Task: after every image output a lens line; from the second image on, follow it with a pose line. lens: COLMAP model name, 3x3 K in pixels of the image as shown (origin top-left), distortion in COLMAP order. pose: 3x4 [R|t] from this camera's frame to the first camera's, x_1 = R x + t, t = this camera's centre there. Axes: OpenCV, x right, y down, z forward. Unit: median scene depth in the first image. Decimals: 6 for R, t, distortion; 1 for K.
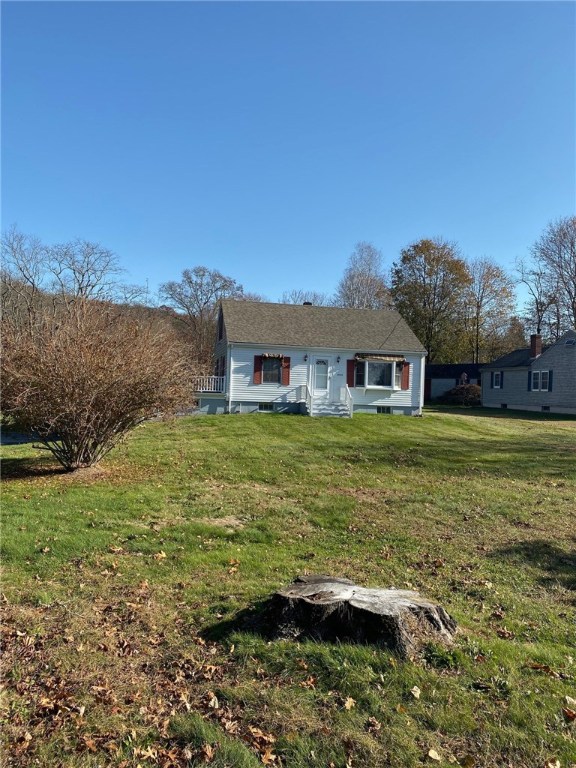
lens RADIAL K [[579.0, 0, 286.8], [0, 579.0, 381.7], [0, 0, 1]] dist [-0.001039, -0.003816]
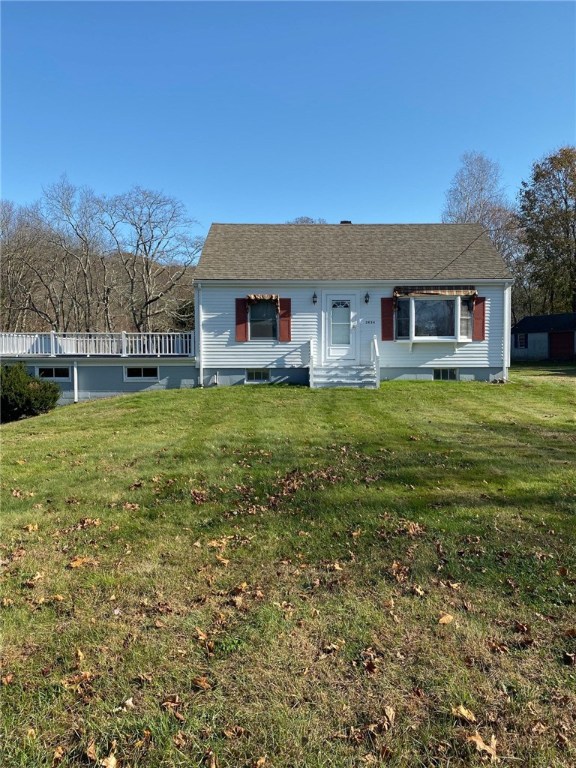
lens RADIAL K [[641.0, 0, 288.4], [0, 641.0, 387.4], [0, 0, 1]] dist [0.013318, -0.036034]
pose [[0.979198, -0.029158, -0.200802, 0.143526], [0.041836, 0.997370, 0.059185, 0.014551], [0.198548, -0.066355, 0.977842, 0.277556]]
